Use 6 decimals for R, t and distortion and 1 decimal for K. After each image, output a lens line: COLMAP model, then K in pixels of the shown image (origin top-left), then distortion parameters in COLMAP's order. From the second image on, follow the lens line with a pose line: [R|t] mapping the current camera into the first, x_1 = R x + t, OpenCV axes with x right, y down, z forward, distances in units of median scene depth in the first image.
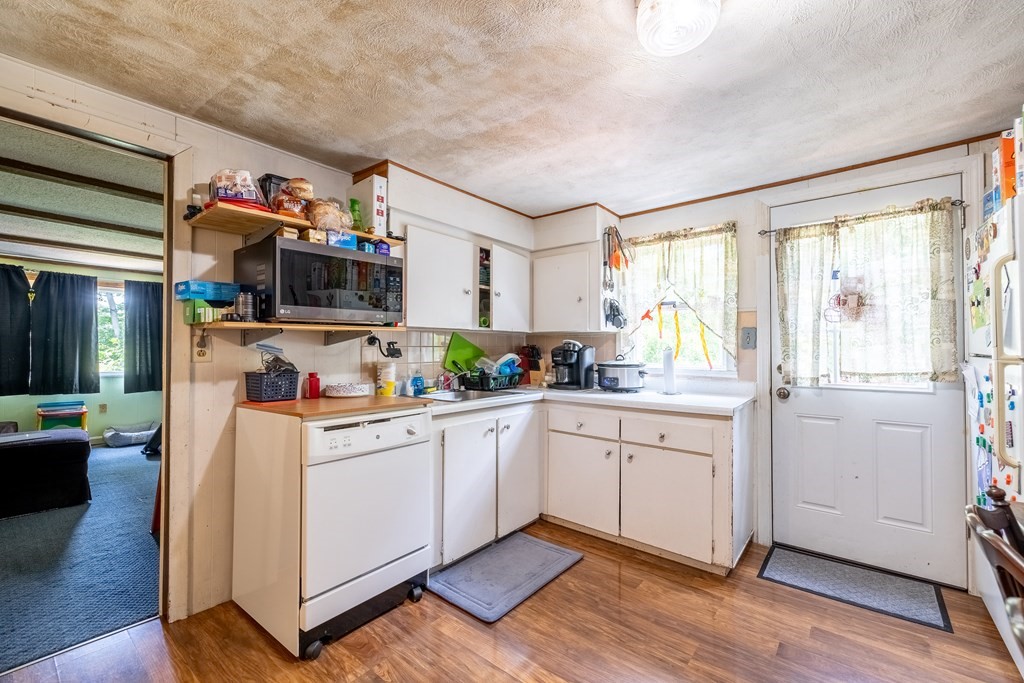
lens RADIAL K [[425.5, 0, 511.1], [0, 425.5, 341.8], [0, 0, 1]] dist [0.000802, -0.000432]
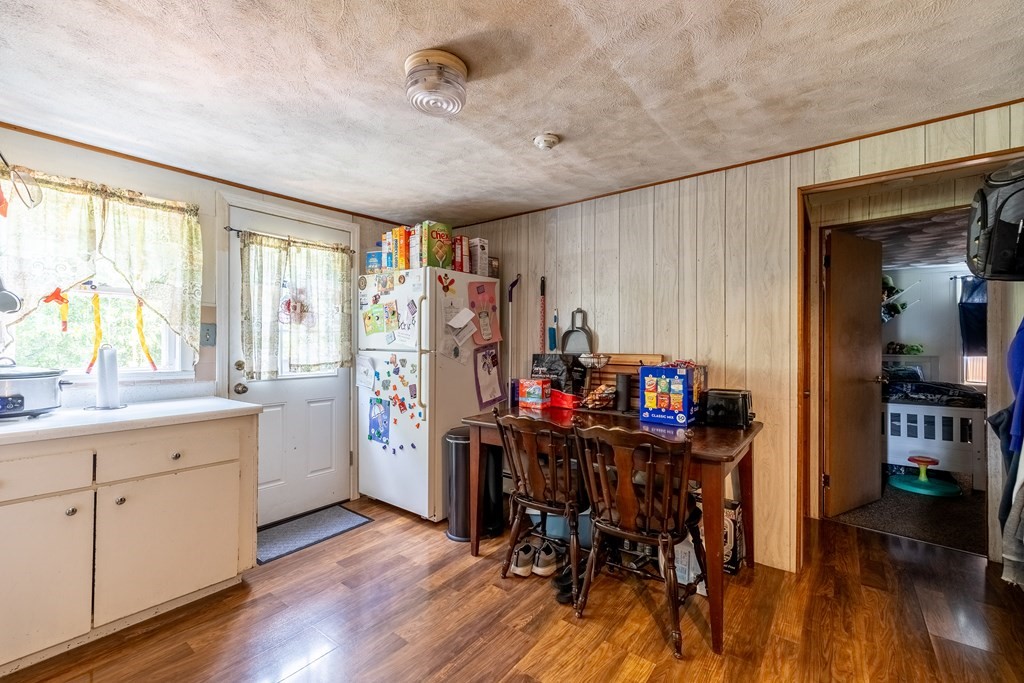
lens RADIAL K [[425.5, 0, 513.2], [0, 425.5, 341.8], [0, 0, 1]] dist [0.000802, -0.000432]
pose [[-0.024447, 0.005699, 0.999685, -0.448854], [-0.012062, 0.999909, -0.005995, 0.004723], [-0.999628, -0.012205, -0.024376, 0.387094]]
